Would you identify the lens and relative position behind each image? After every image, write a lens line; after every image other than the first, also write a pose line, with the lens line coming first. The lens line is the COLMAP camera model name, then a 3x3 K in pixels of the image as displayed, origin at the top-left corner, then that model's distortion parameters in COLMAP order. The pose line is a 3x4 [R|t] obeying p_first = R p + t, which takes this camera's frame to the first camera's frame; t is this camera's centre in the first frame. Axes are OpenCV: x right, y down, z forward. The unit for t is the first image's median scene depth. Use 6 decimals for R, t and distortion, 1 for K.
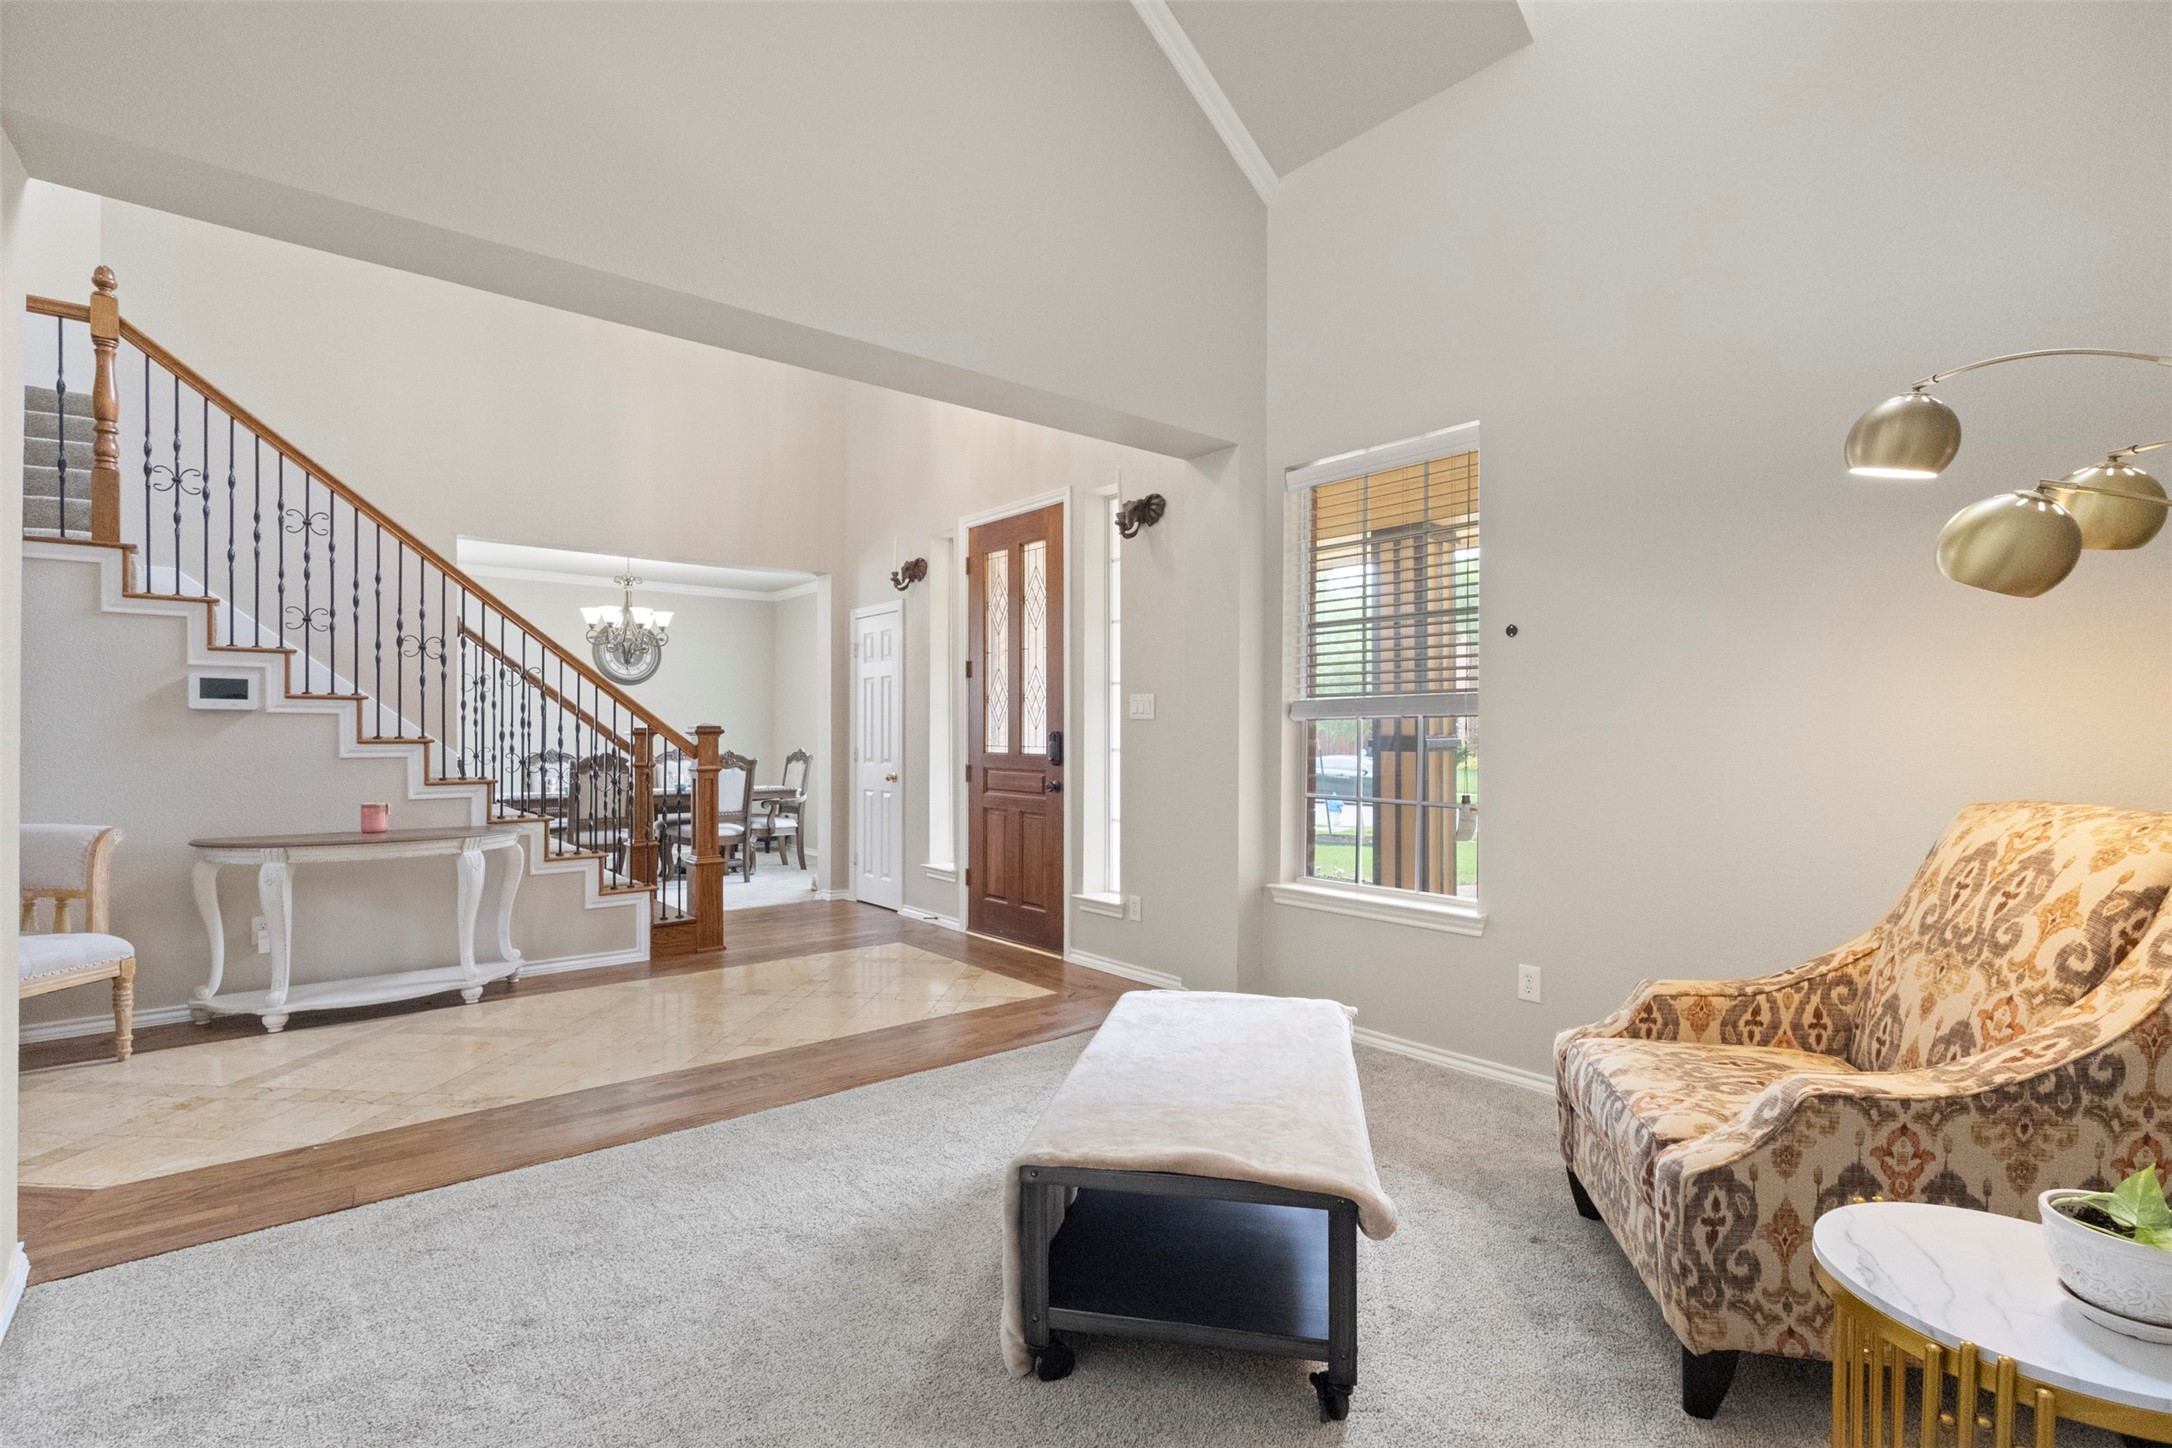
lens RADIAL K [[1002.4, 0, 1083.4], [0, 1002.4, 730.1], [0, 0, 1]] dist [0.001150, -0.000203]
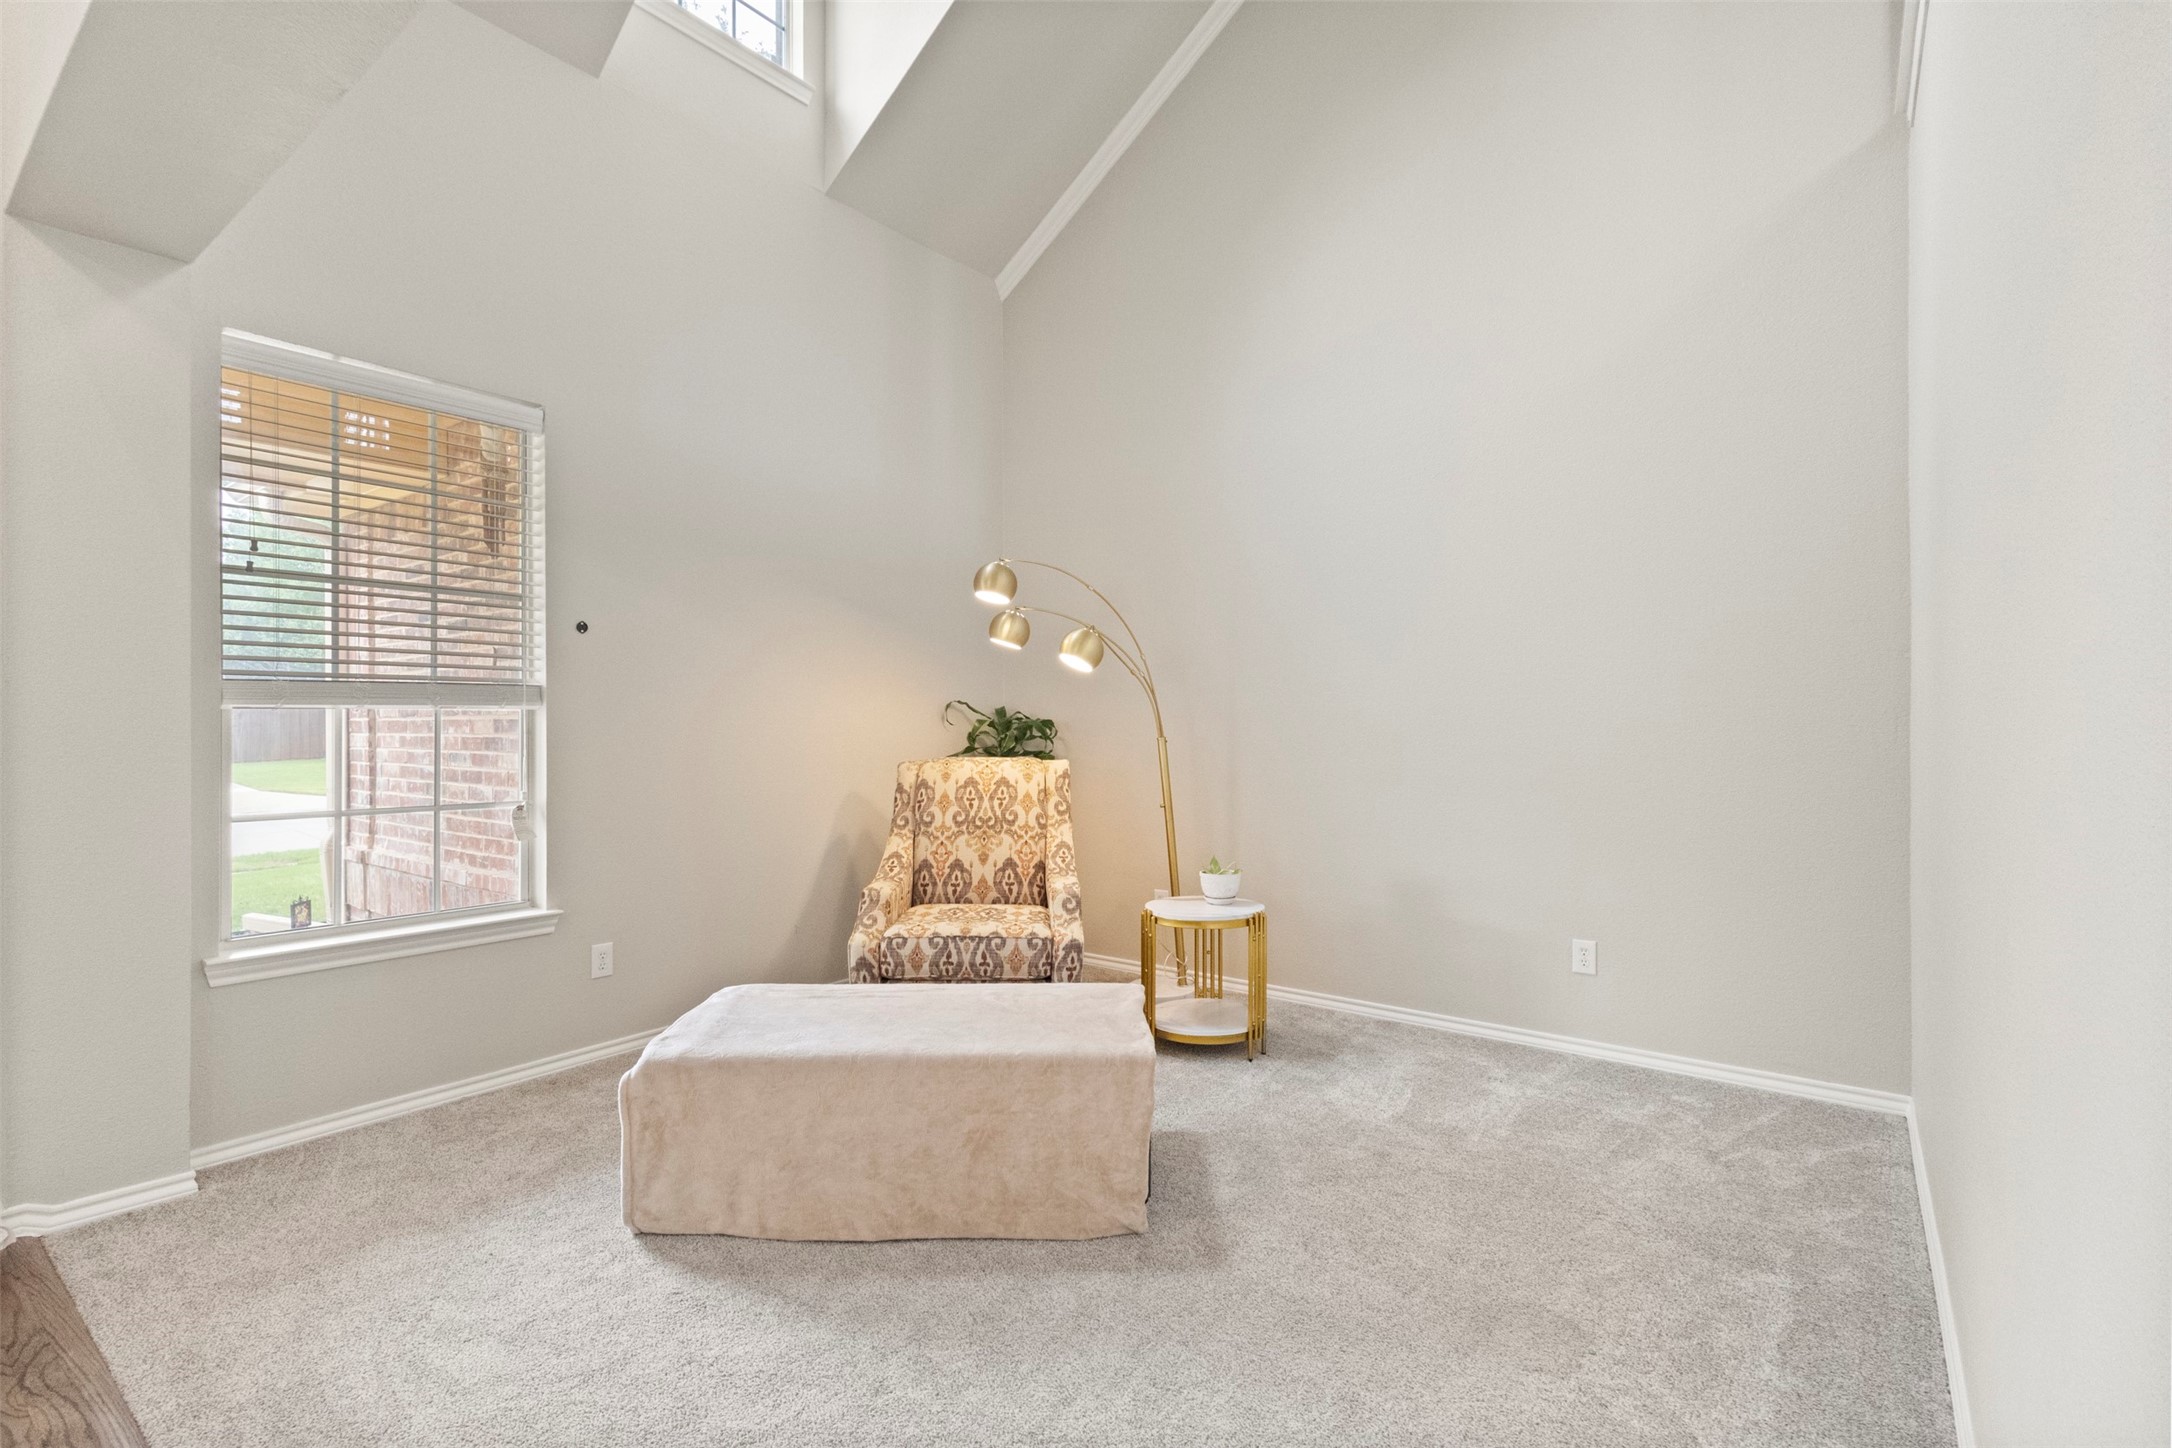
lens RADIAL K [[1002.4, 0, 1082.1], [0, 1002.4, 724.3], [0, 0, 1]] dist [0.001150, -0.000203]
pose [[-0.210734, 0.001740, 0.977542, -0.660853], [0.000955, 0.999998, -0.001574, 0.003244], [-0.977543, 0.000602, -0.210736, 0.679854]]
